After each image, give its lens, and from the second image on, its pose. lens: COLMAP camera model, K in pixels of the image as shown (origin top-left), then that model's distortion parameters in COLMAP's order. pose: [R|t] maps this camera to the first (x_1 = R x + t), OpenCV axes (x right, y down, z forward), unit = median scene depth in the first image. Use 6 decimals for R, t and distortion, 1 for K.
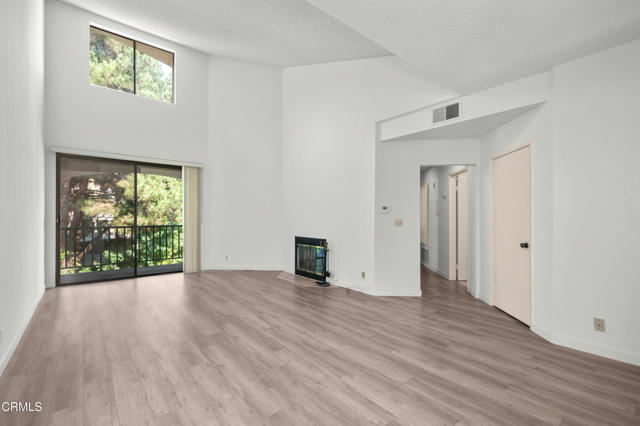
lens RADIAL K [[288.6, 0, 320.3], [0, 288.6, 217.1], [0, 0, 1]] dist [-0.001333, -0.000198]
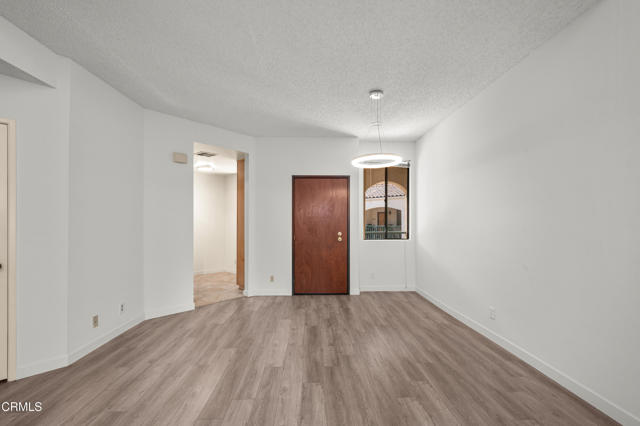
lens RADIAL K [[287.8, 0, 317.4], [0, 287.8, 215.1], [0, 0, 1]] dist [0.014147, -0.000047]
pose [[-0.786039, 0.014708, 0.618002, -0.305471], [-0.001643, 0.999664, -0.025880, -0.005325], [-0.618175, -0.021358, -0.785750, 1.035714]]
